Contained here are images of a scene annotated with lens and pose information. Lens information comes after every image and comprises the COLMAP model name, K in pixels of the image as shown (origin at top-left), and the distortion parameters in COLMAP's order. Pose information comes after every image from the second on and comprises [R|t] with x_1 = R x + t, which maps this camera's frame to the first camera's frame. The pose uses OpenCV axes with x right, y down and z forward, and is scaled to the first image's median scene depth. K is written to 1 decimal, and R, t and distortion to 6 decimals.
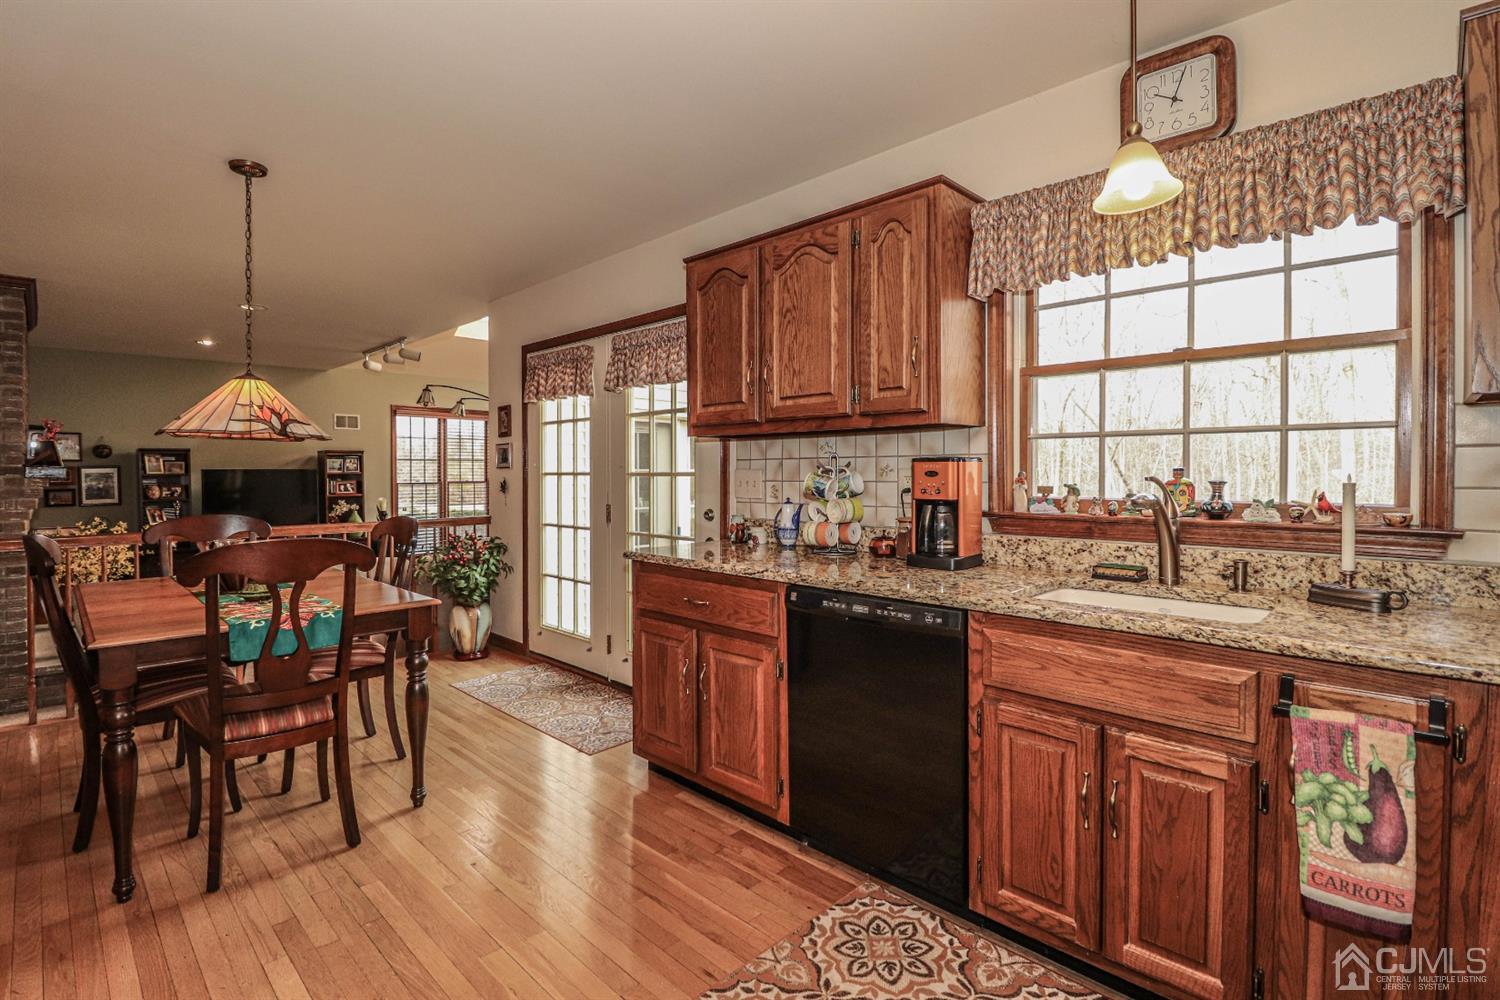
lens RADIAL K [[715.0, 0, 762.1], [0, 715.0, 479.6], [0, 0, 1]] dist [-0.006919, -0.006673]
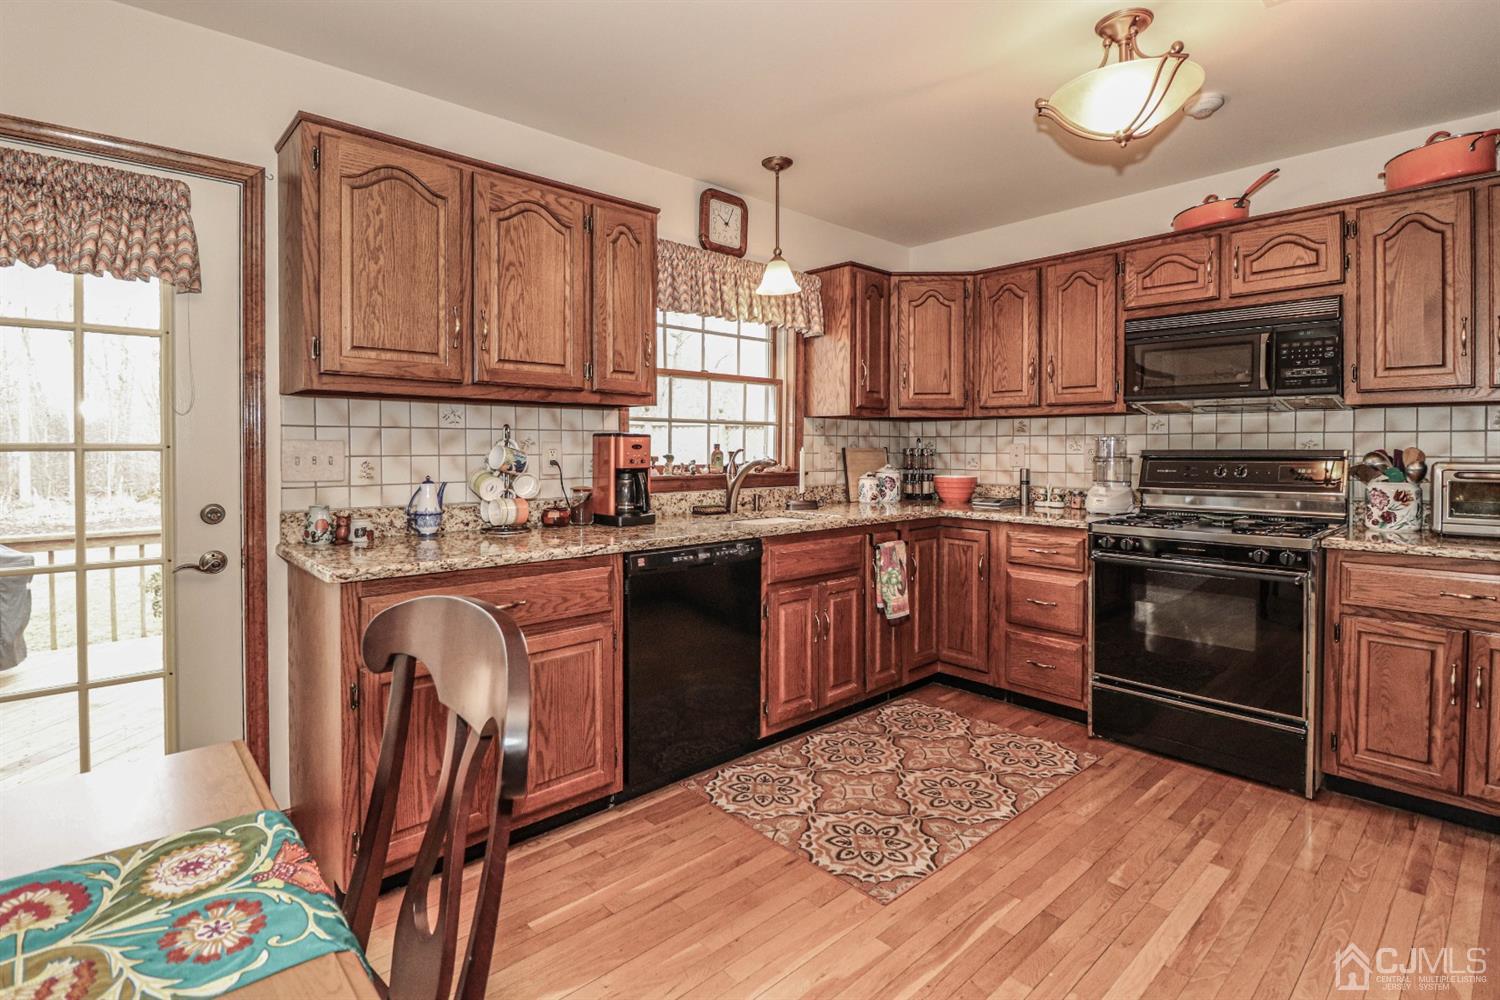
lens RADIAL K [[715.0, 0, 752.4], [0, 715.0, 450.7], [0, 0, 1]] dist [-0.006919, -0.006673]
pose [[0.055826, -0.002754, 0.998437, -0.537726], [0.008125, 0.999964, 0.002304, -0.001504], [-0.998407, 0.007984, 0.055846, 0.415973]]
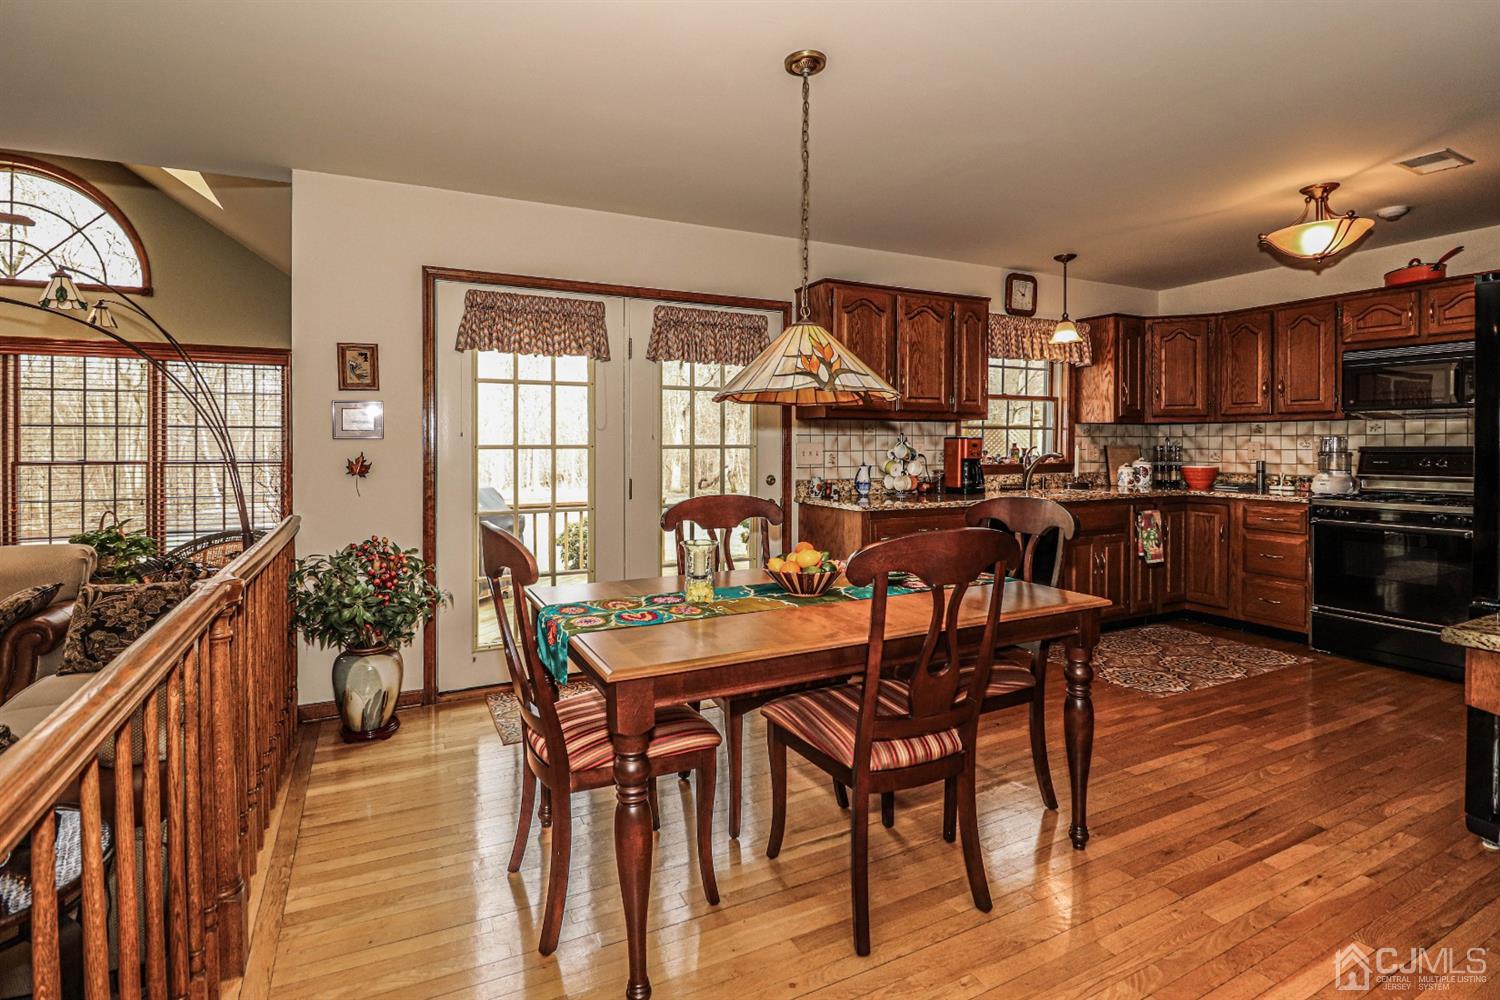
lens RADIAL K [[715.0, 0, 719.0], [0, 715.0, 449.2], [0, 0, 1]] dist [-0.006919, -0.006673]
pose [[0.358324, -0.004866, 0.933584, -1.031045], [0.010243, 0.999947, 0.001280, -0.004052], [-0.933541, 0.009104, 0.358355, 0.536911]]
